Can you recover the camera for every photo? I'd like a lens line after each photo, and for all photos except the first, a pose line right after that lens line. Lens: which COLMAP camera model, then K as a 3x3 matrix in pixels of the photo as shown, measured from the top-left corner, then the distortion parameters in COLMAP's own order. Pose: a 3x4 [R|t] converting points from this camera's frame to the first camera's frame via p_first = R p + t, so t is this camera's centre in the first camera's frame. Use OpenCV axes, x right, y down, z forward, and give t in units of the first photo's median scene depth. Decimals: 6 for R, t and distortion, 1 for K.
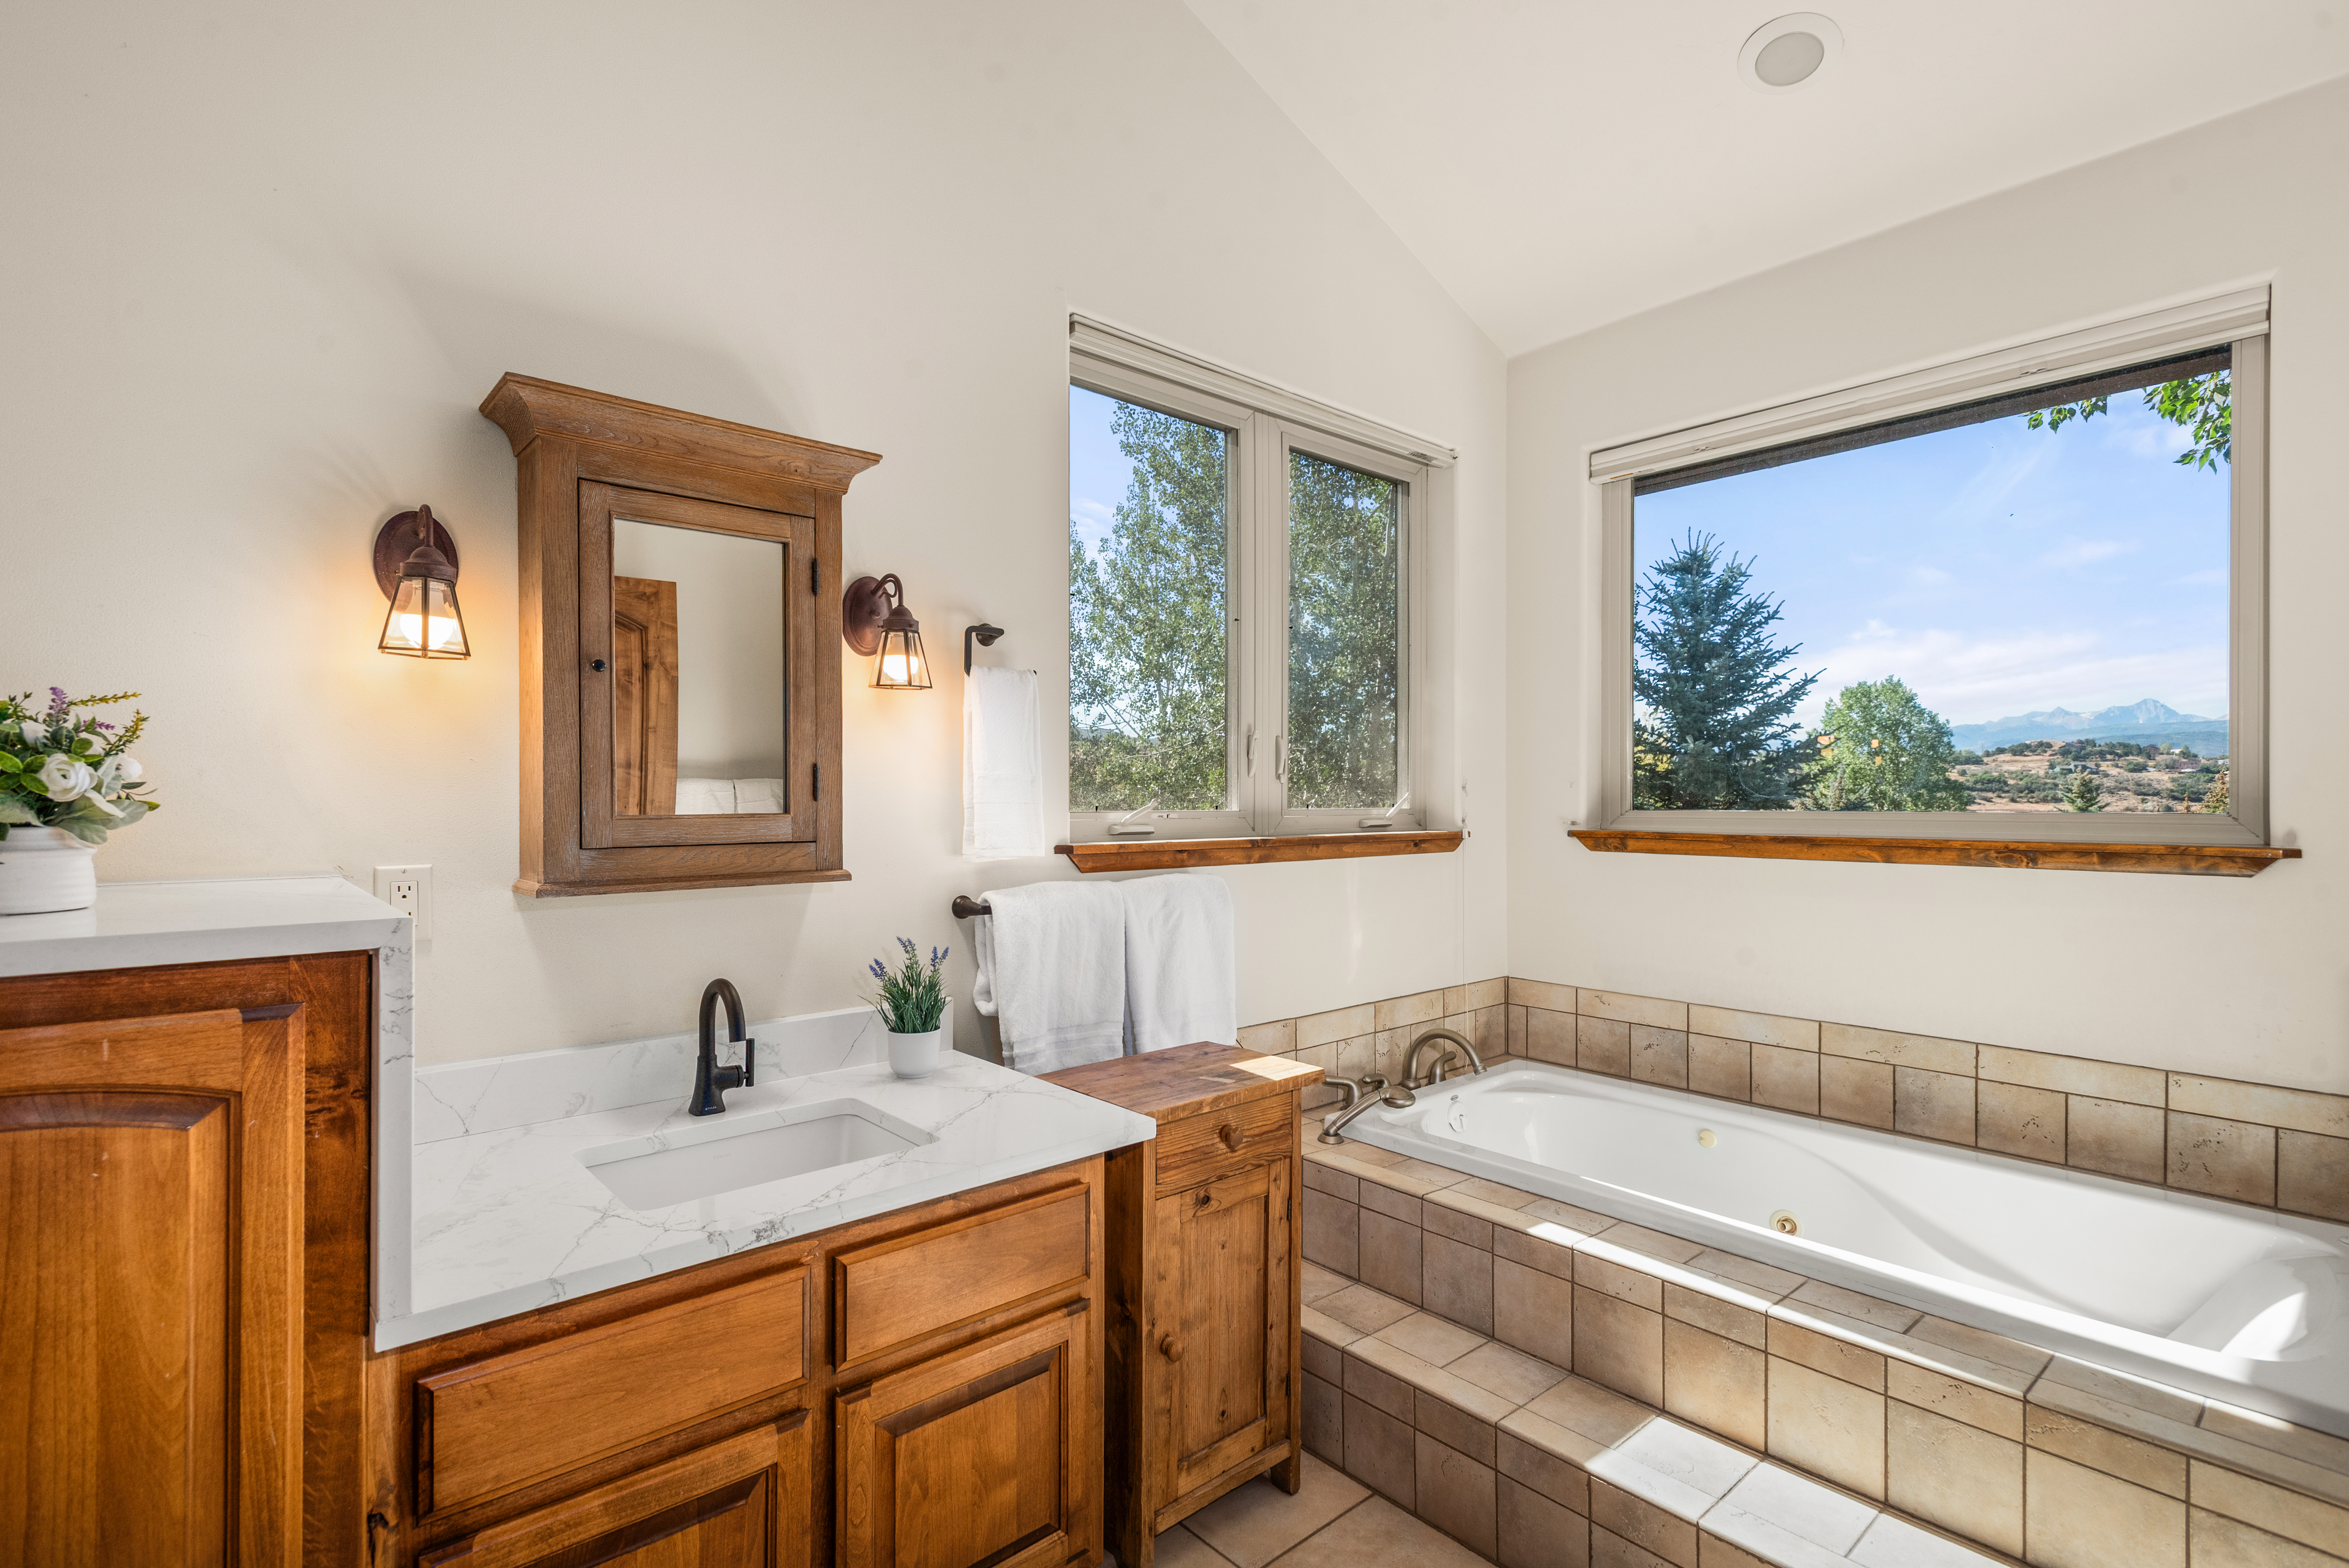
lens RADIAL K [[1100.5, 0, 1174.5], [0, 1100.5, 784.0], [0, 0, 1]] dist [0.000499, 0.000320]
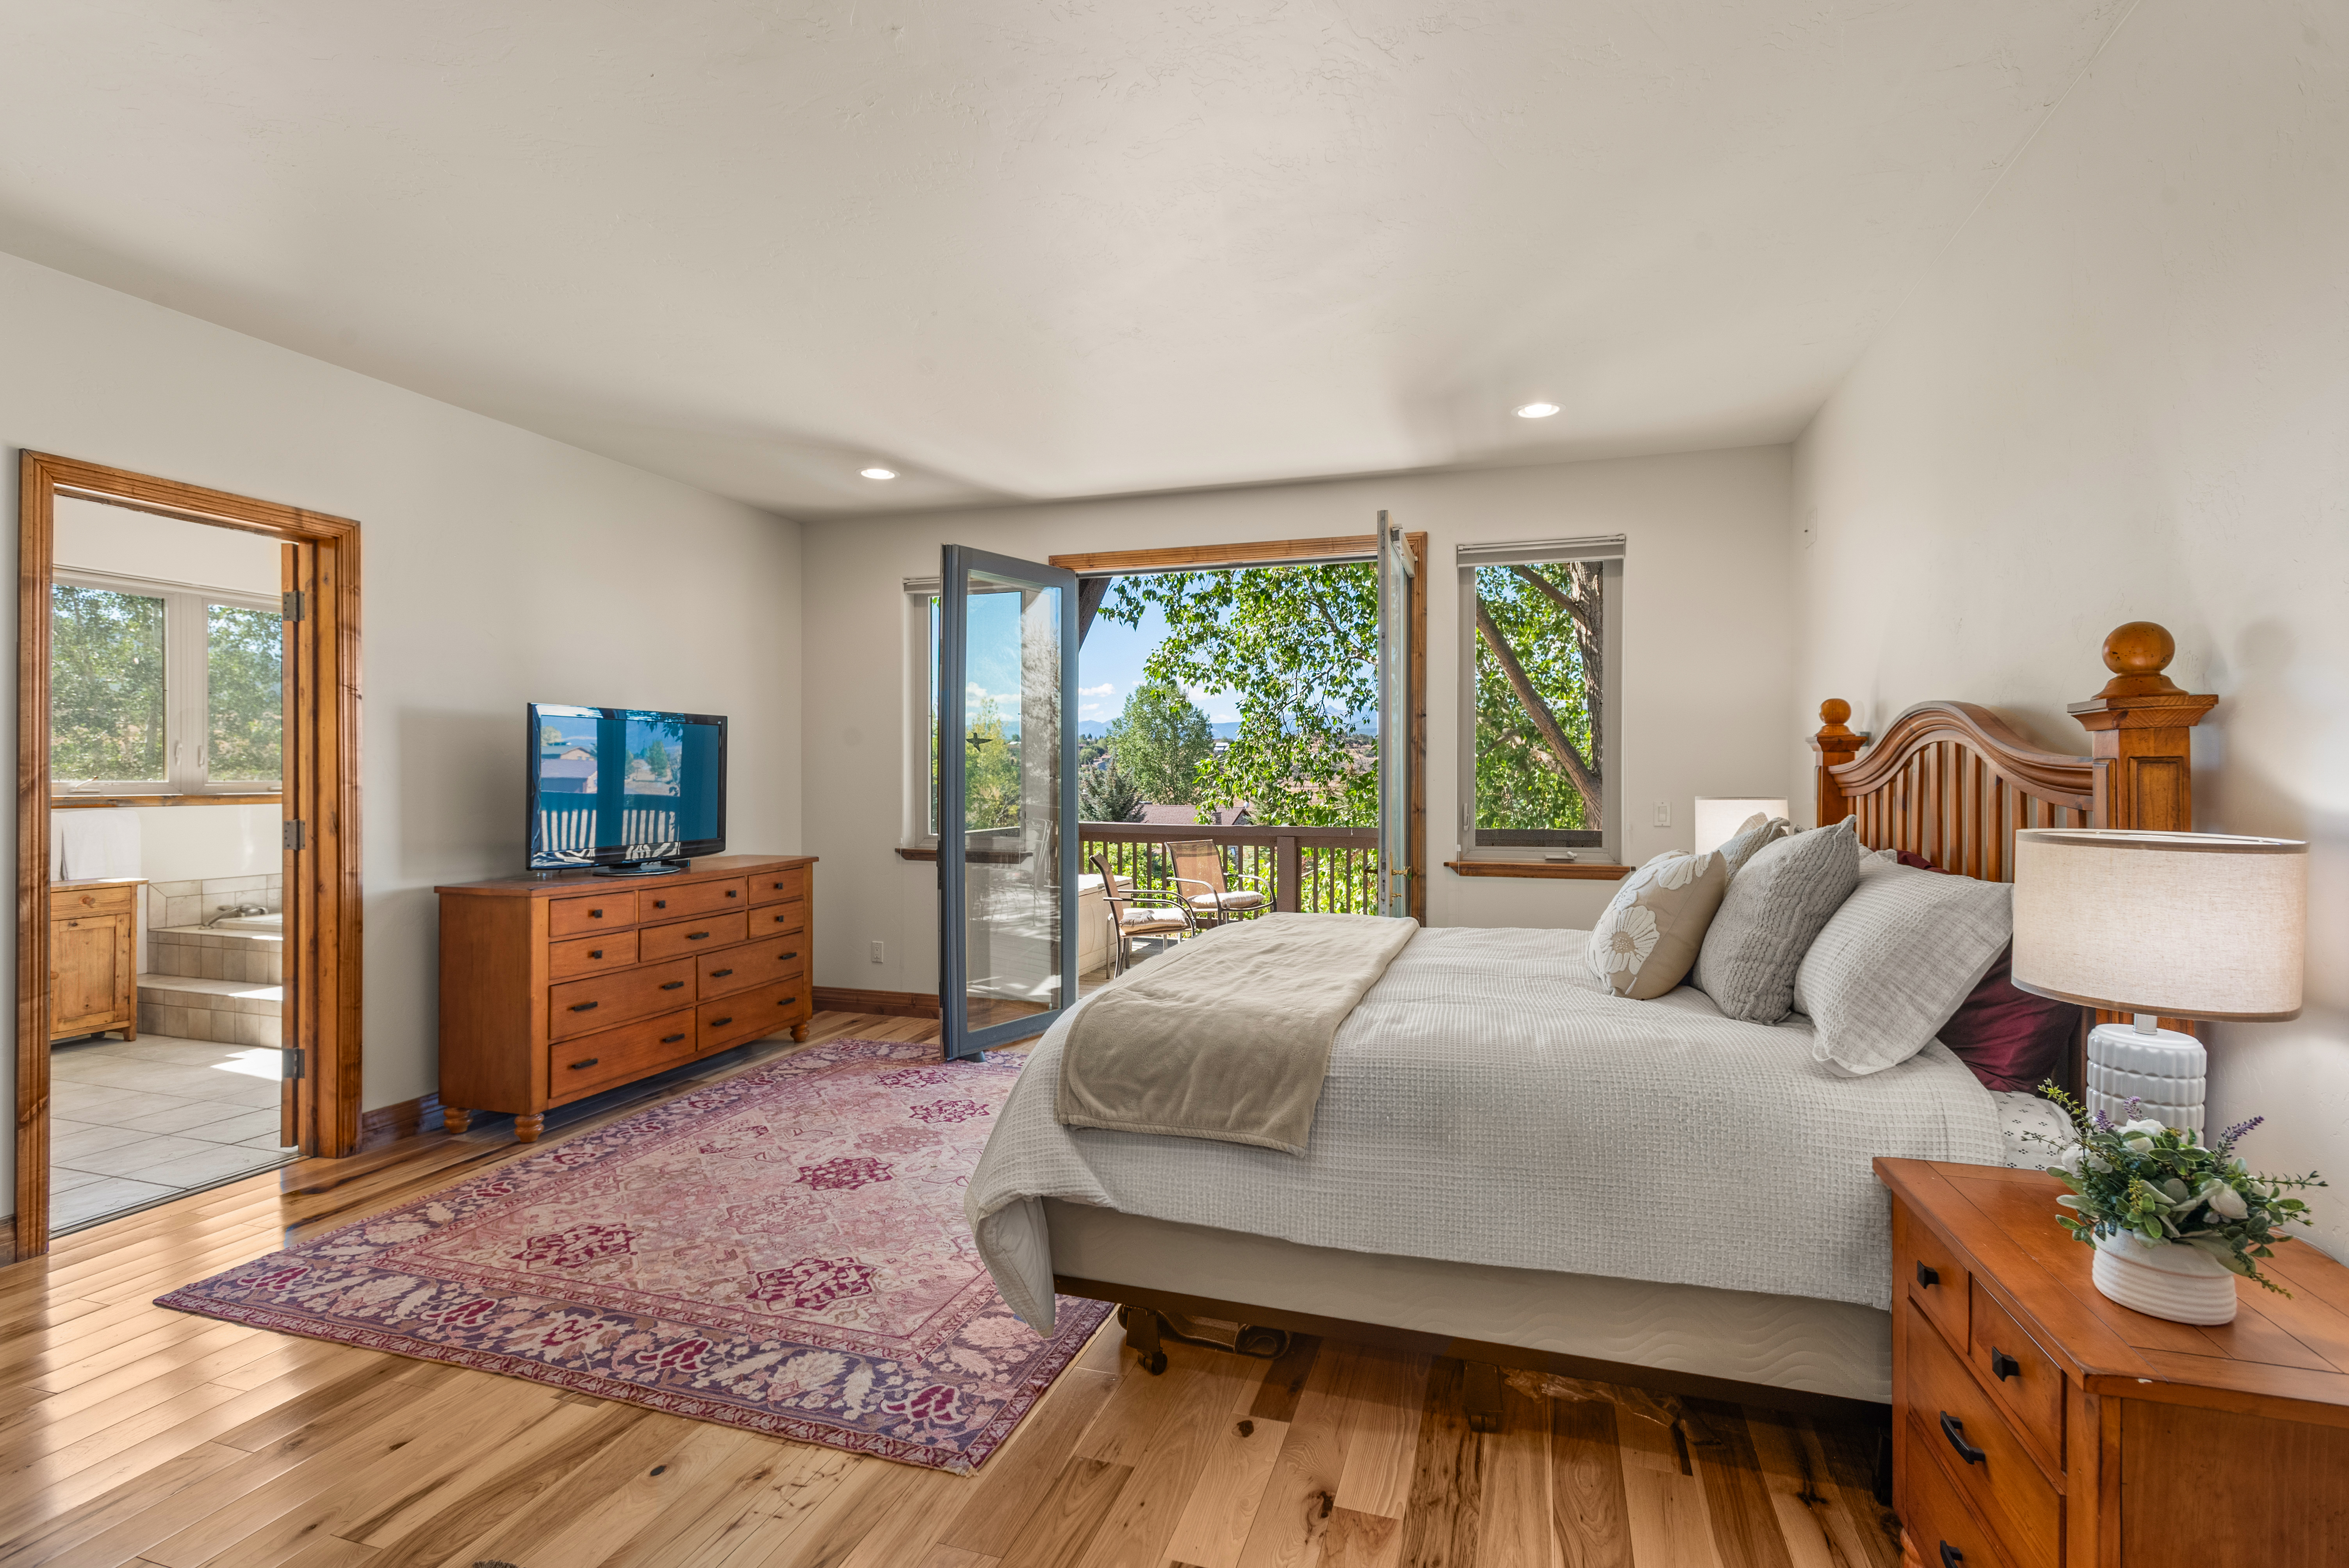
lens RADIAL K [[1100.5, 0, 1174.5], [0, 1100.5, 784.0], [0, 0, 1]] dist [0.000499, 0.000320]
pose [[0.862130, -0.001052, 0.506685, 0.937456], [-0.009379, 0.999793, 0.018034, -0.039497], [-0.506600, -0.020300, 0.861942, -2.559175]]
